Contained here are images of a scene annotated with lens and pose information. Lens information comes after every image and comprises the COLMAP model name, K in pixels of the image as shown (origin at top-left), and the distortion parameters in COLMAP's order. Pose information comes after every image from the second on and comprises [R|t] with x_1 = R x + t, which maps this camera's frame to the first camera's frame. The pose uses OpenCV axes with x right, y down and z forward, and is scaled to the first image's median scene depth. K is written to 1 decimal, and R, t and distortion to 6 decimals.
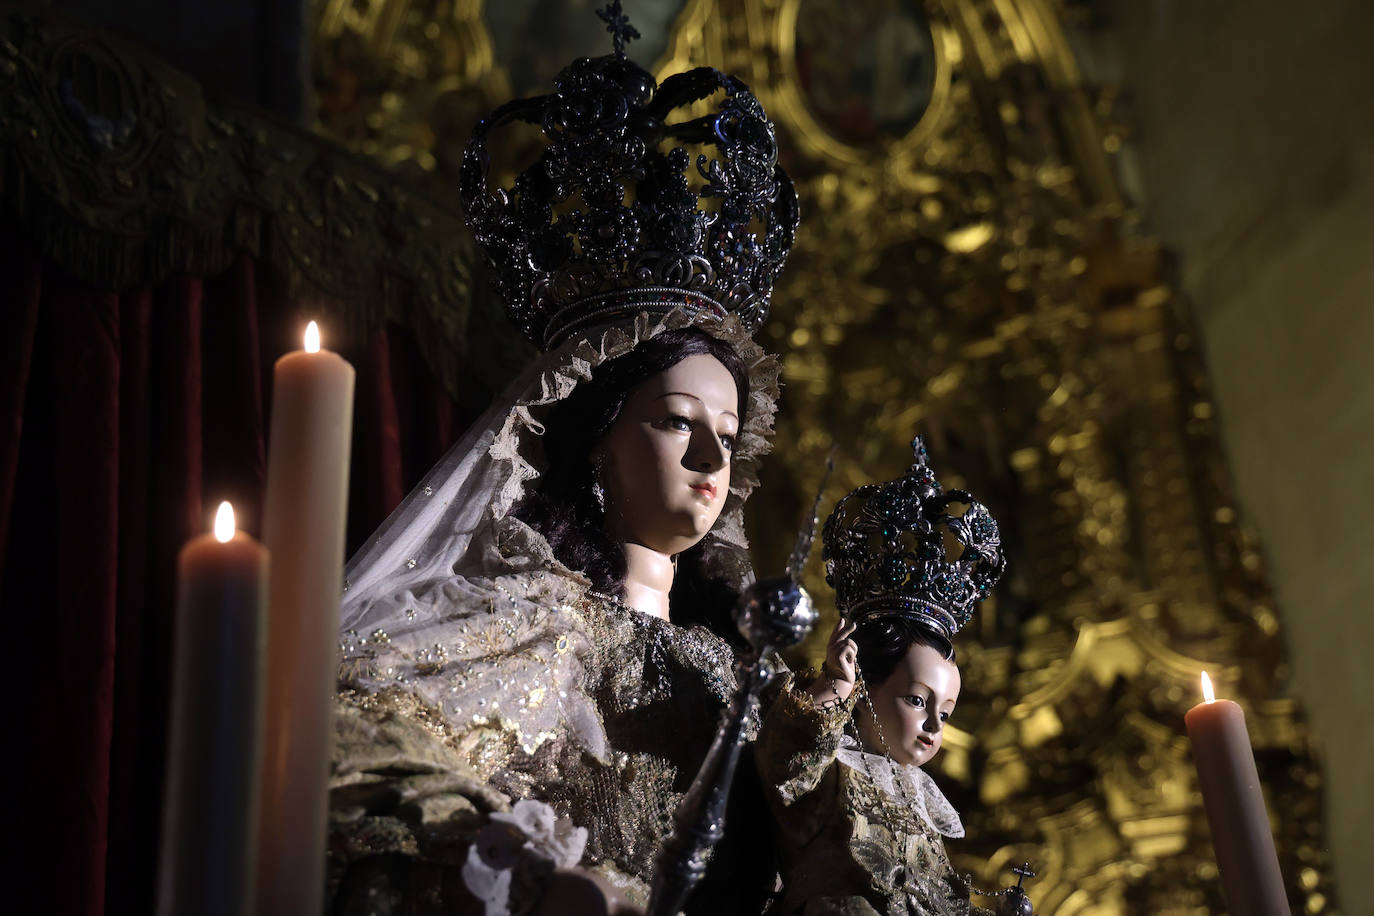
lens RADIAL K [[2321.3, 0, 687.0], [0, 2321.3, 458.0], [0, 0, 1]] dist [0.229367, 0.198066]
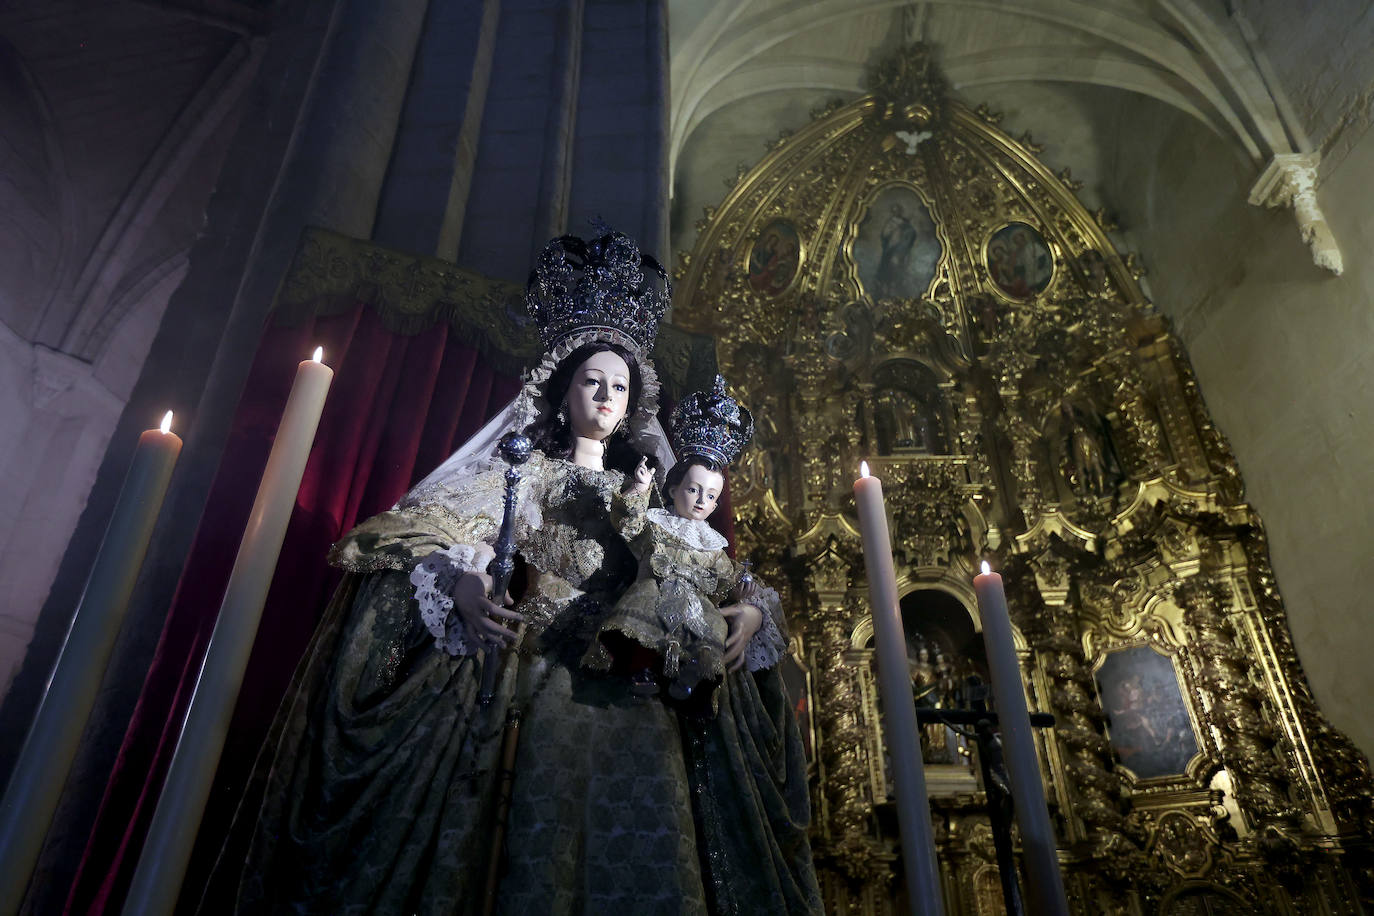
lens RADIAL K [[872.8, 0, 676.2], [0, 872.8, 452.7], [0, 0, 1]] dist [-0.038986, 0.053709]
pose [[0.926084, -0.124169, -0.356300, 0.370631], [0.121374, 0.992145, -0.030285, 0.089910], [0.357262, -0.015199, 0.933880, 0.227744]]
